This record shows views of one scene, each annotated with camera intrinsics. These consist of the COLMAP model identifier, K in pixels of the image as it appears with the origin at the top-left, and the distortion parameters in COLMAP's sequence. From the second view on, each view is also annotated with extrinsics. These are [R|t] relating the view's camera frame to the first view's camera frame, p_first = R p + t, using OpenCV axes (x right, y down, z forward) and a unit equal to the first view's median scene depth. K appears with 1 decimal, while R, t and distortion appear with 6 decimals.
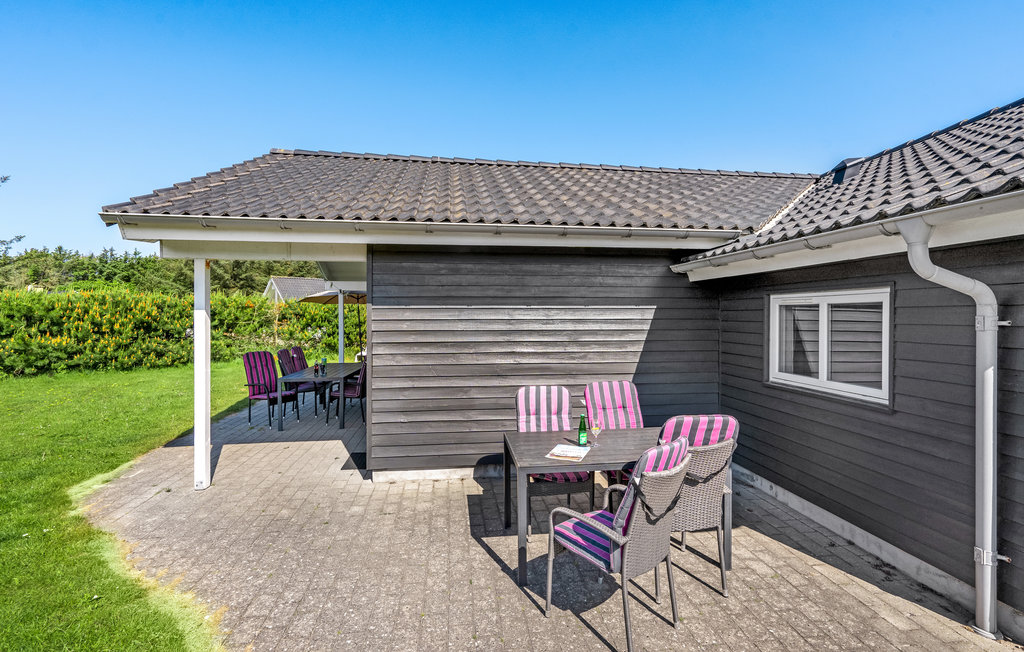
lens RADIAL K [[469.3, 0, 510.3], [0, 469.3, 317.1], [0, 0, 1]] dist [0.000470, 0.000371]
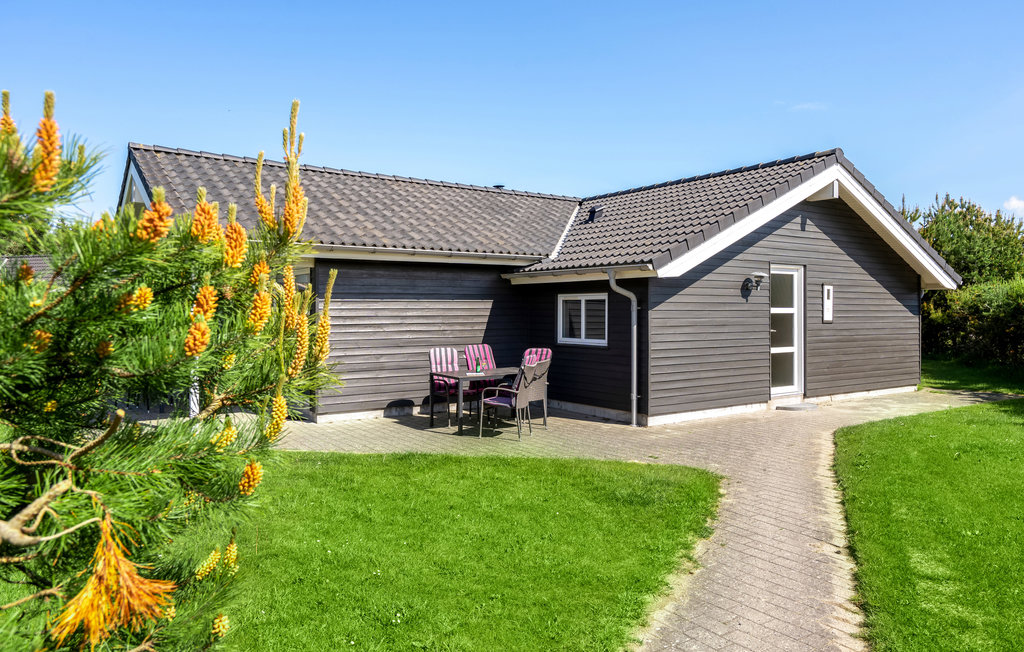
lens RADIAL K [[705.1, 0, 512.0], [0, 705.1, 326.0], [0, 0, 1]] dist [-0.000318, -0.000018]
pose [[0.885069, -0.011406, 0.465319, -0.871366], [0.002426, 0.999799, 0.019895, 0.019218], [-0.465453, -0.016480, 0.884919, -1.325985]]
